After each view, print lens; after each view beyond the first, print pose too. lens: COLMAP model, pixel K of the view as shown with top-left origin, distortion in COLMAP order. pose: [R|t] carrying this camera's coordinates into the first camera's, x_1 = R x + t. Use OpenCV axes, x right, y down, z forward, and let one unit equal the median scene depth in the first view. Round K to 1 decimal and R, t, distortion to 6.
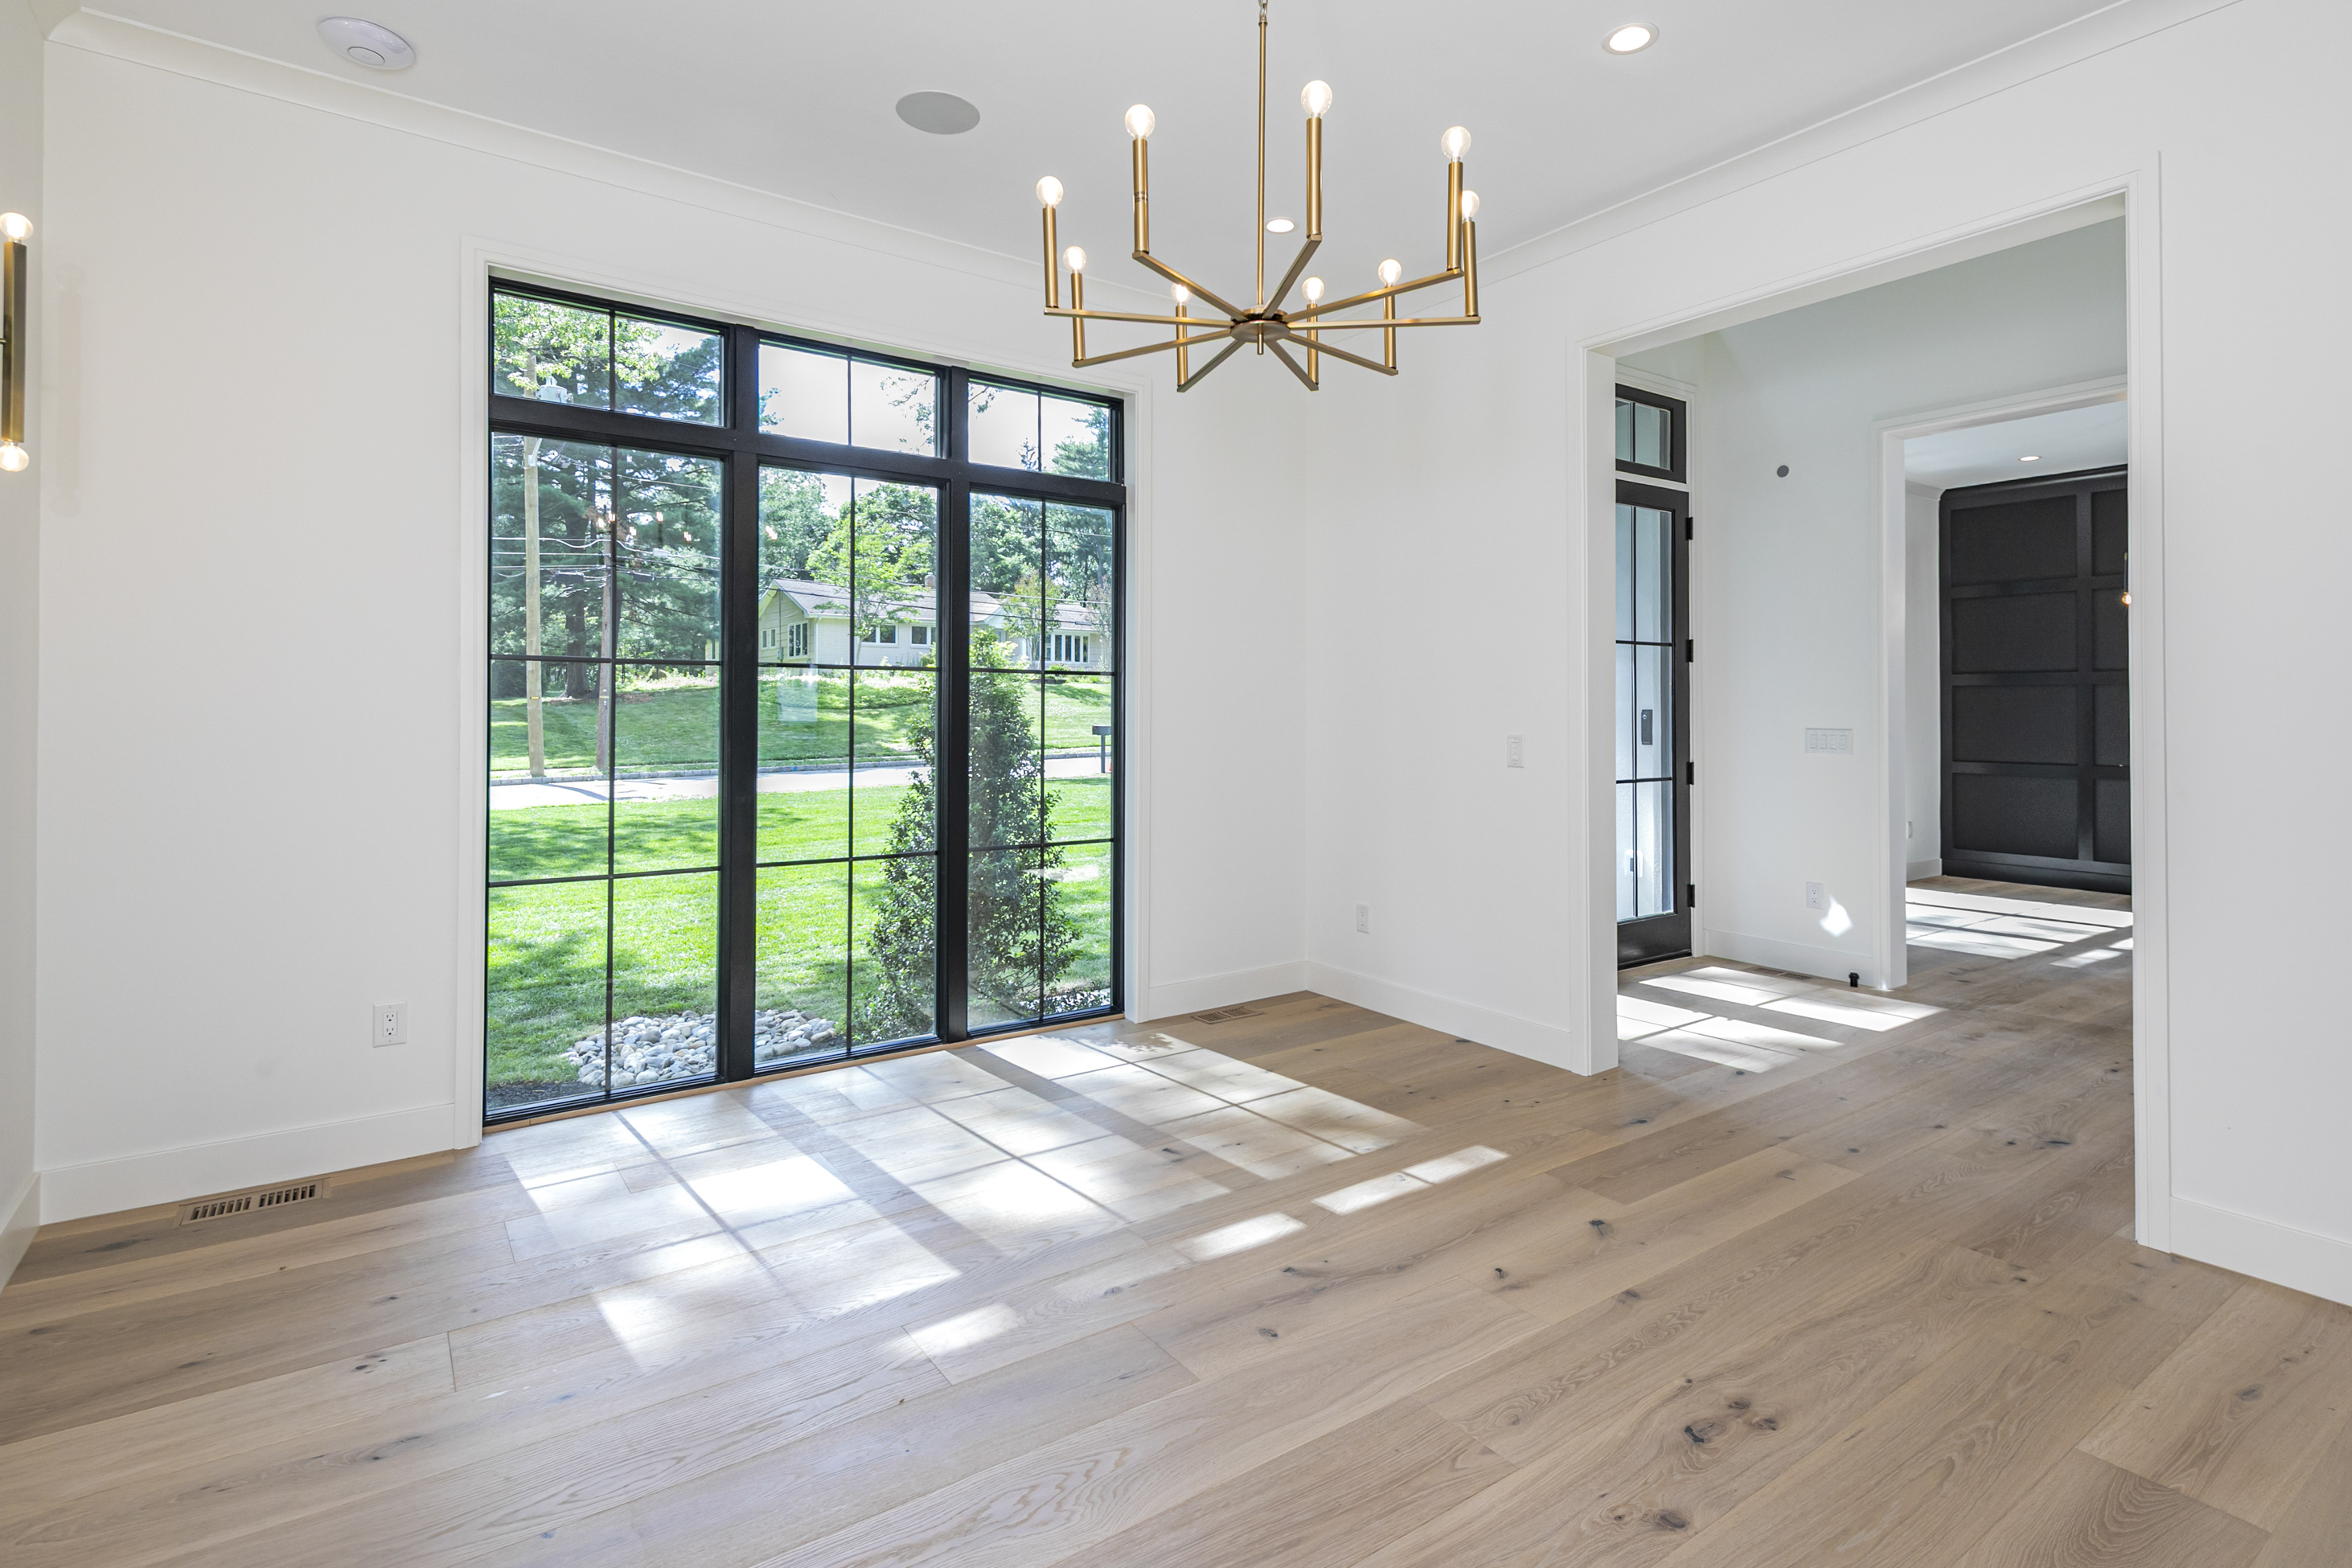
lens RADIAL K [[1142.1, 0, 1172.4], [0, 1142.1, 726.9], [0, 0, 1]] dist [0.023328, -0.000294]
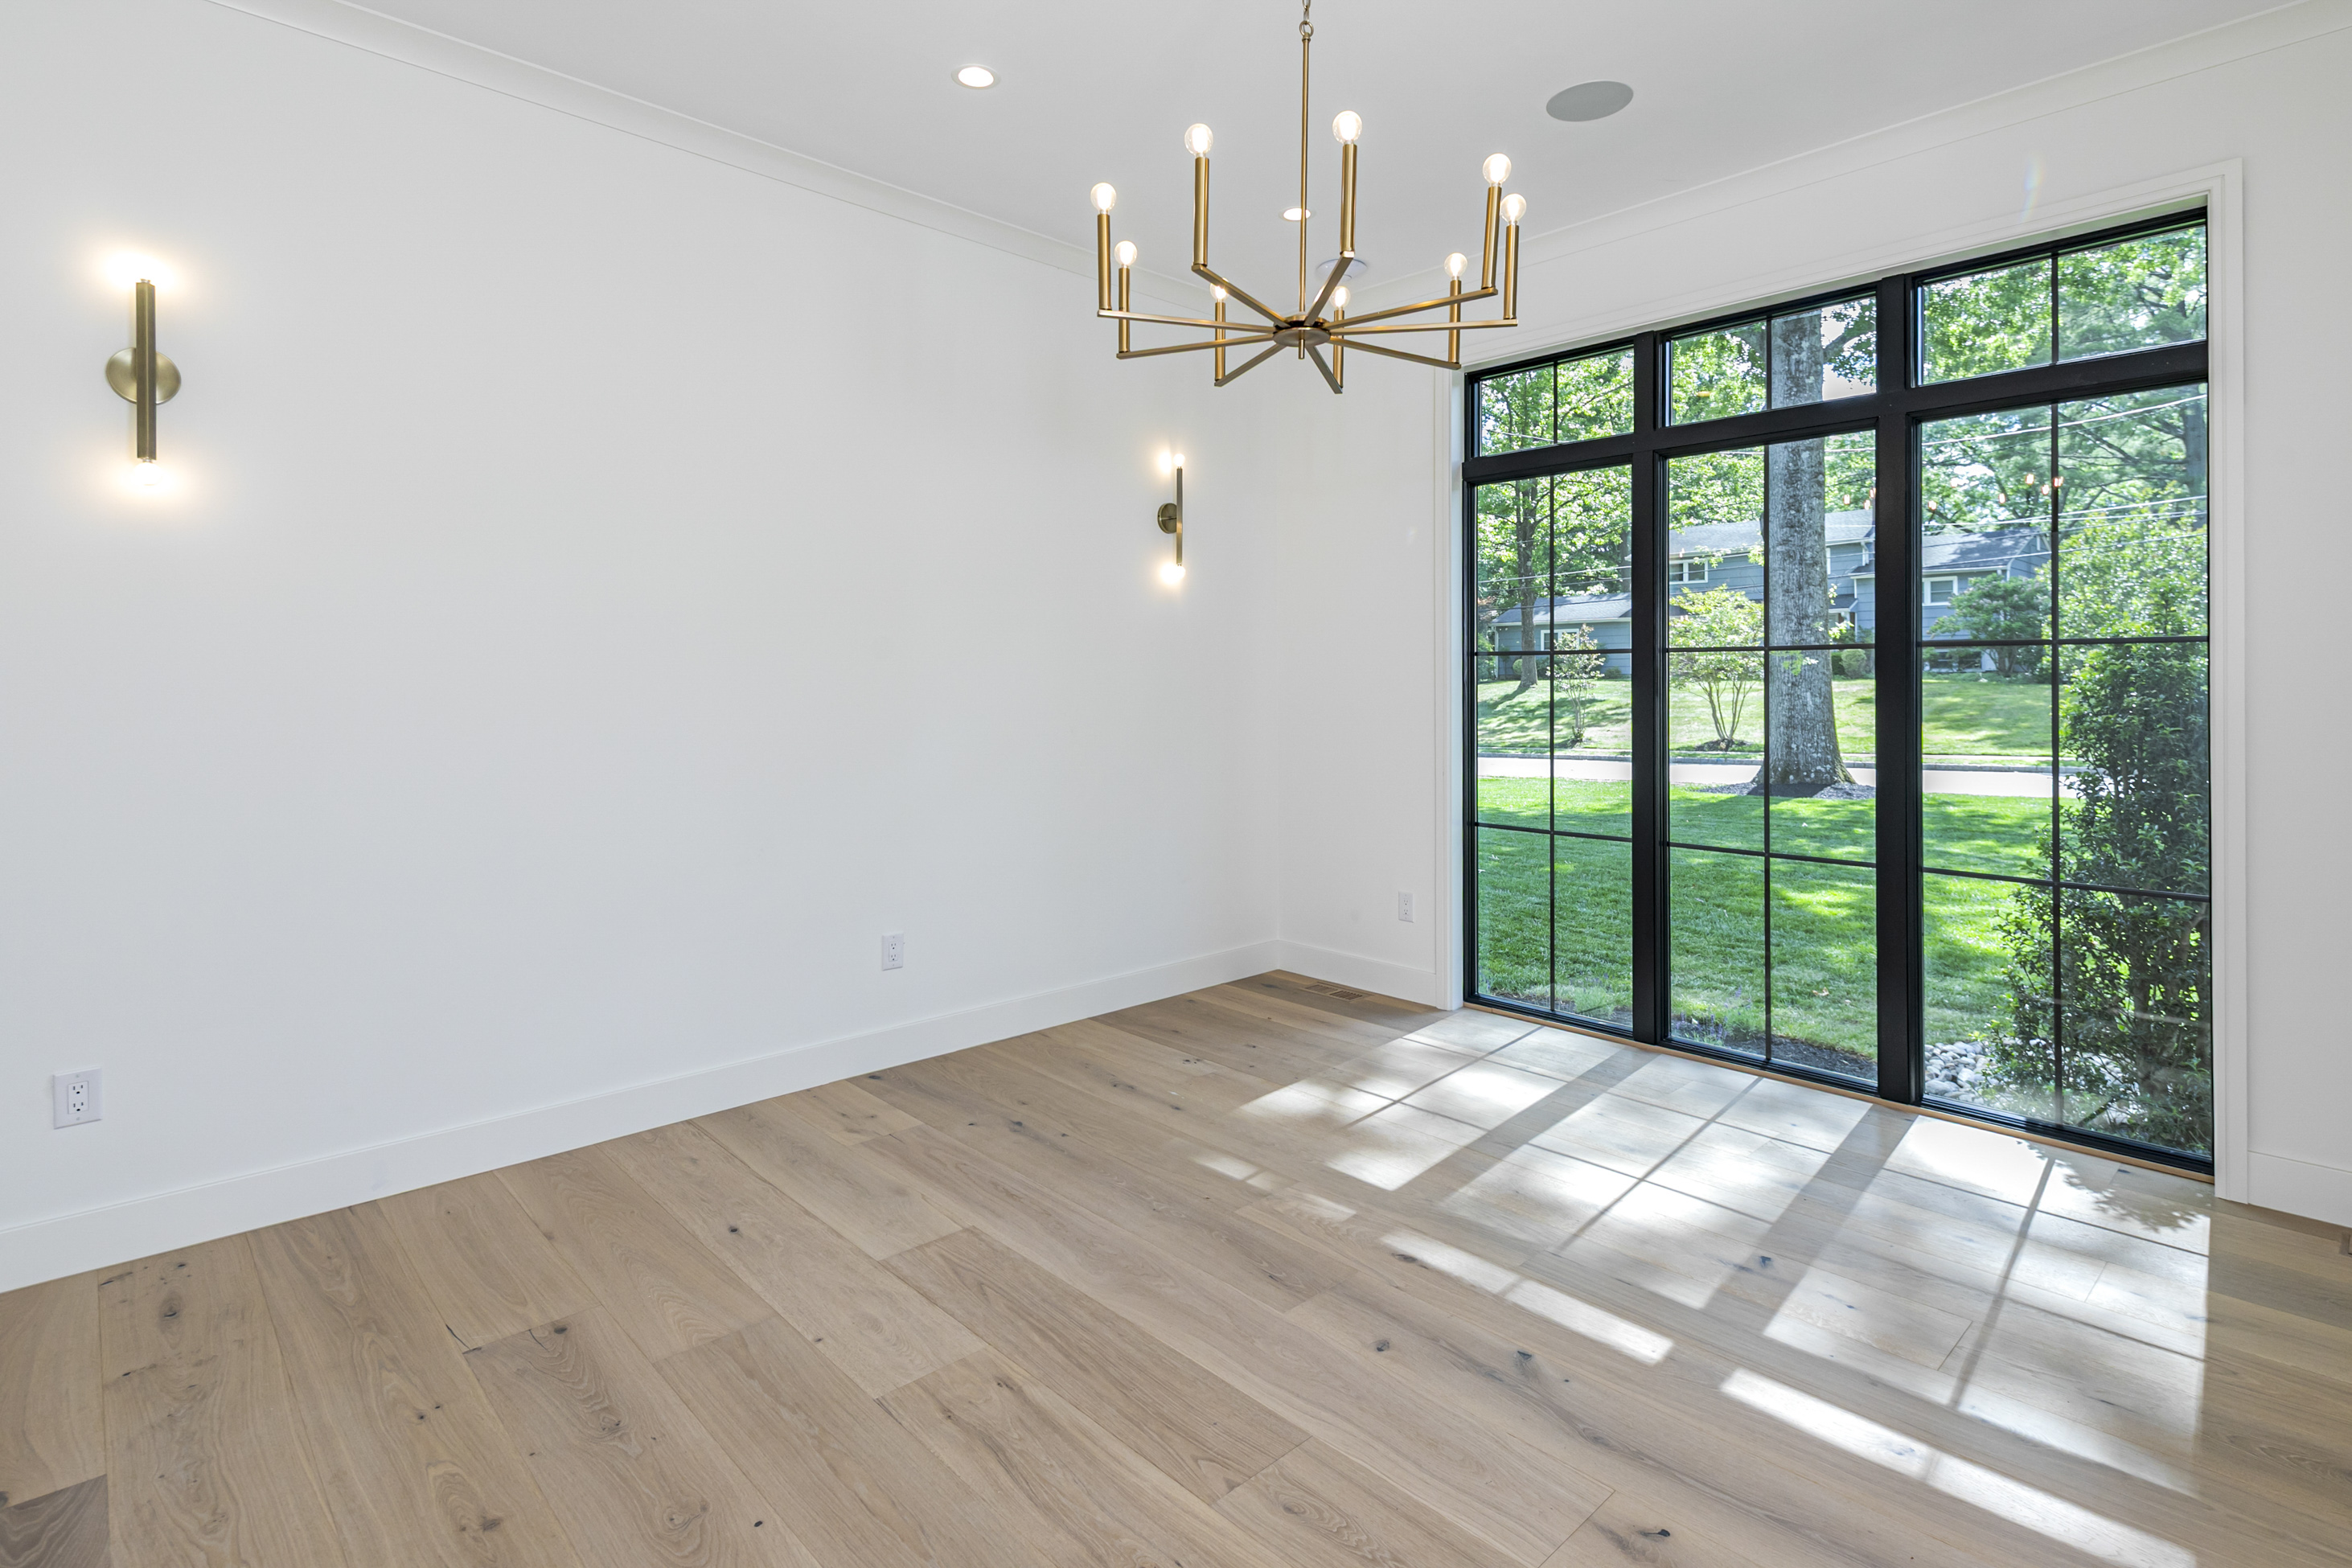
lens RADIAL K [[1149.4, 0, 1175.8], [0, 1149.4, 682.3], [0, 0, 1]] dist [-0.003073, -0.000049]
pose [[0.143456, -0.008365, -0.989621, 0.810428], [-0.012861, 0.999864, -0.010316, -0.010126], [0.989573, 0.014208, 0.143329, 0.550714]]
